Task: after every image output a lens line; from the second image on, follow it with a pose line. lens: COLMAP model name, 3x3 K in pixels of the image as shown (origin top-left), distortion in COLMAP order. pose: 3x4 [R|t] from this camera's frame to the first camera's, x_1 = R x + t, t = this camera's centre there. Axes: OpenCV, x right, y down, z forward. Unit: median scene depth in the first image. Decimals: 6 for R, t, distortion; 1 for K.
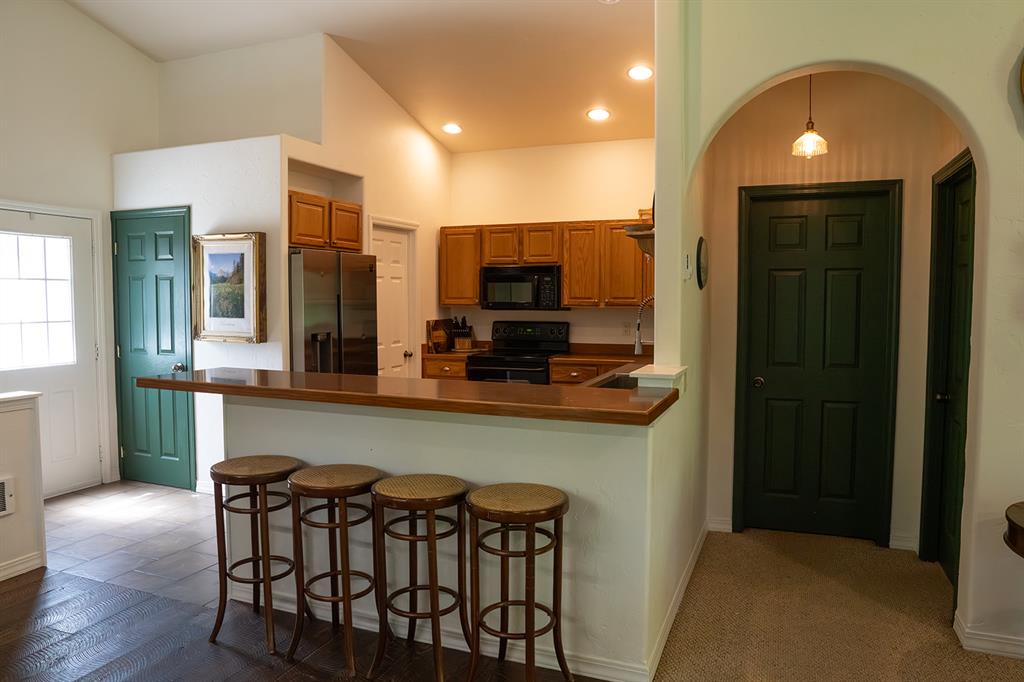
lens RADIAL K [[703.4, 0, 513.8], [0, 703.4, 343.2], [0, 0, 1]] dist [-0.116457, 0.089222]
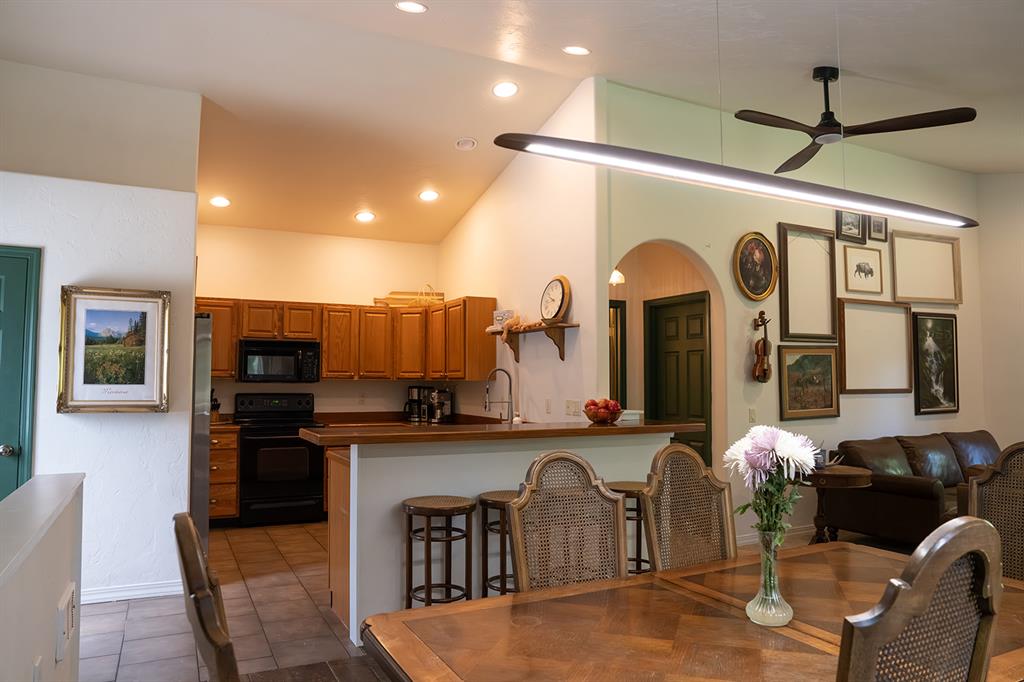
lens RADIAL K [[703.4, 0, 513.8], [0, 703.4, 343.2], [0, 0, 1]] dist [-0.116457, 0.089222]
pose [[0.660505, 0.044816, 0.749483, -0.618145], [0.046096, 0.993913, -0.100056, 0.017501], [-0.749405, 0.100635, 0.654419, 0.052860]]
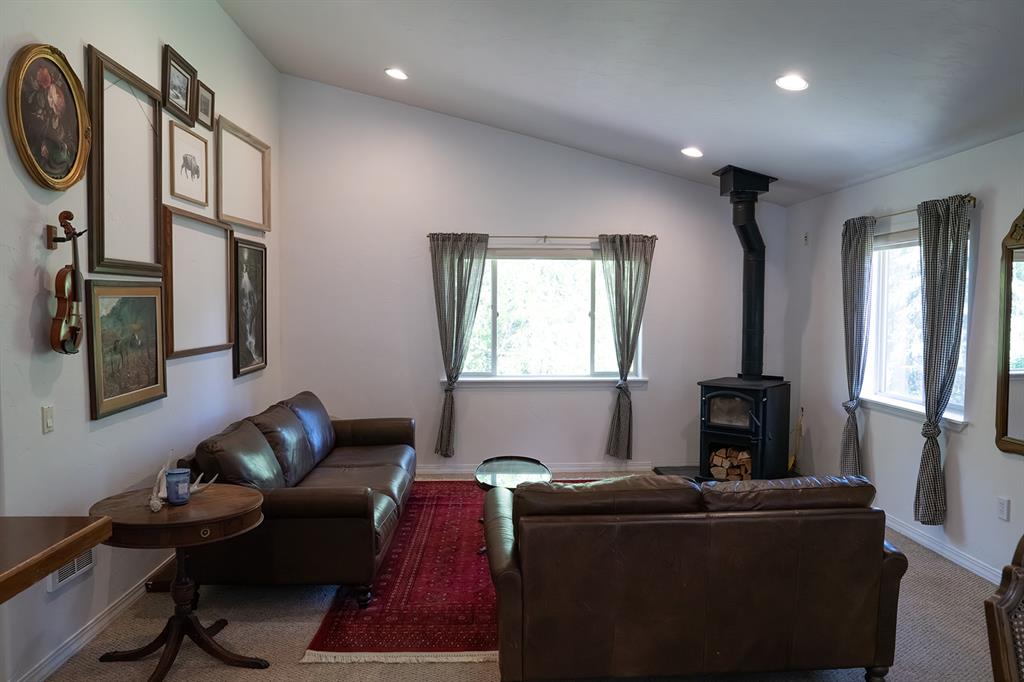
lens RADIAL K [[714.1, 0, 517.3], [0, 714.1, 343.6], [0, 0, 1]] dist [-0.108797, 0.090324]
pose [[-0.414842, -0.046608, 0.908699, -0.224890], [0.055987, 0.995487, 0.076618, -0.037805], [-0.908169, 0.082660, -0.410360, 0.356284]]
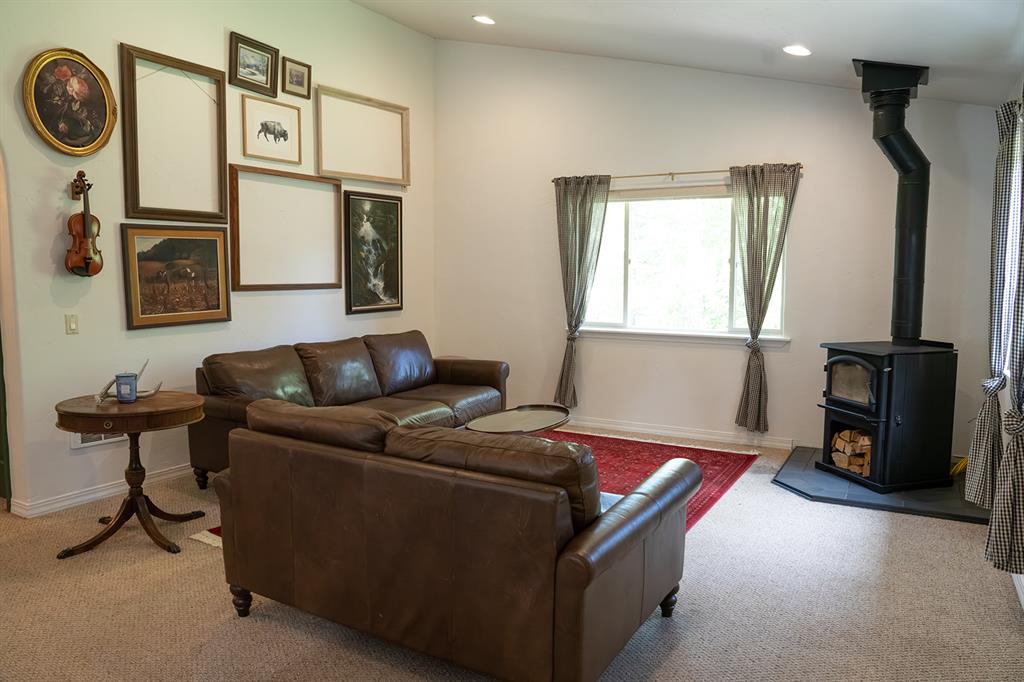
lens RADIAL K [[703.4, 0, 513.8], [0, 703.4, 343.2], [0, 0, 1]] dist [-0.116457, 0.089222]
pose [[0.148123, -0.095107, 0.984385, -0.237200], [0.058422, 0.994468, 0.087290, 0.022283], [-0.987242, 0.044580, 0.152860, -0.080388]]
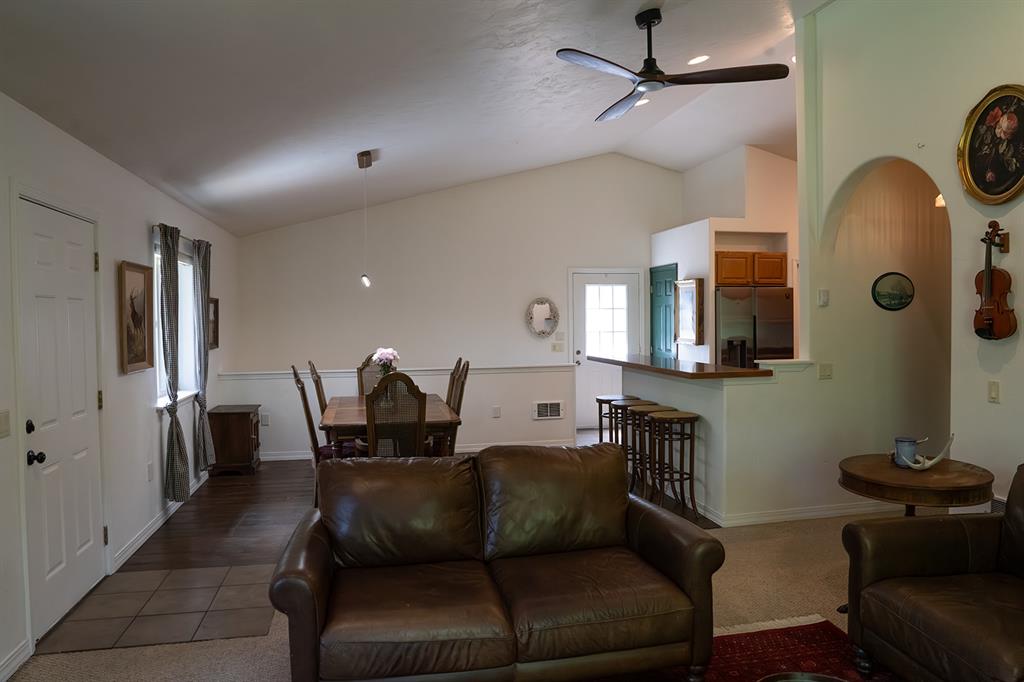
lens RADIAL K [[703.4, 0, 513.8], [0, 703.4, 343.2], [0, 0, 1]] dist [-0.116457, 0.089222]
pose [[0.552483, 0.022373, -0.833224, 0.646876], [-0.040872, 0.999164, -0.000273, 0.010767], [0.832522, 0.034206, 0.552936, -0.238585]]
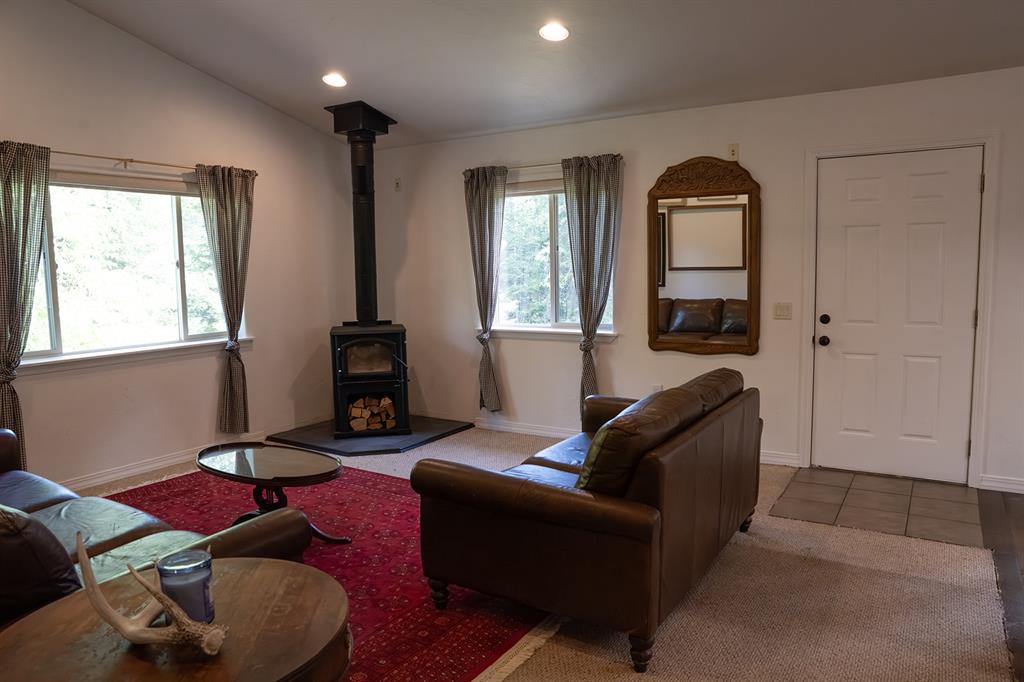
lens RADIAL K [[703.4, 0, 513.8], [0, 703.4, 343.2], [0, 0, 1]] dist [-0.116457, 0.089222]
pose [[-0.981860, 0.000480, 0.189605, 0.187148], [0.033164, 0.985016, 0.169242, -0.025358], [-0.186683, 0.172460, -0.967164, 0.571487]]
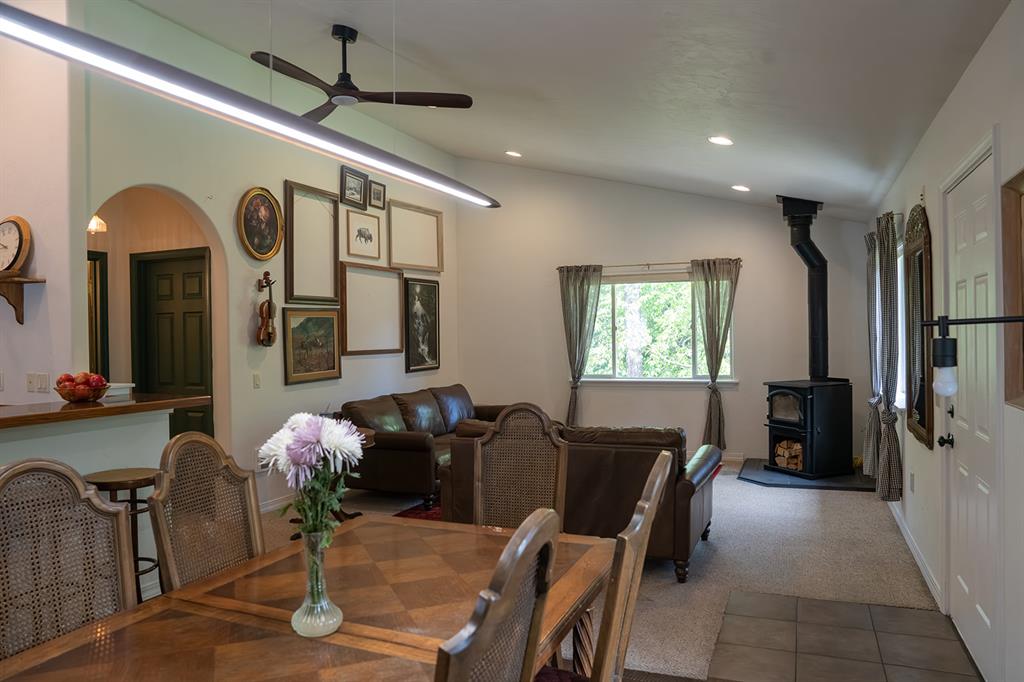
lens RADIAL K [[703.4, 0, 513.8], [0, 703.4, 343.2], [0, 0, 1]] dist [-0.116457, 0.089222]
pose [[0.016573, -0.009737, 0.999815, -0.581195], [0.077848, 0.996930, 0.008419, 0.004103], [-0.996827, 0.077694, 0.017280, 0.088192]]
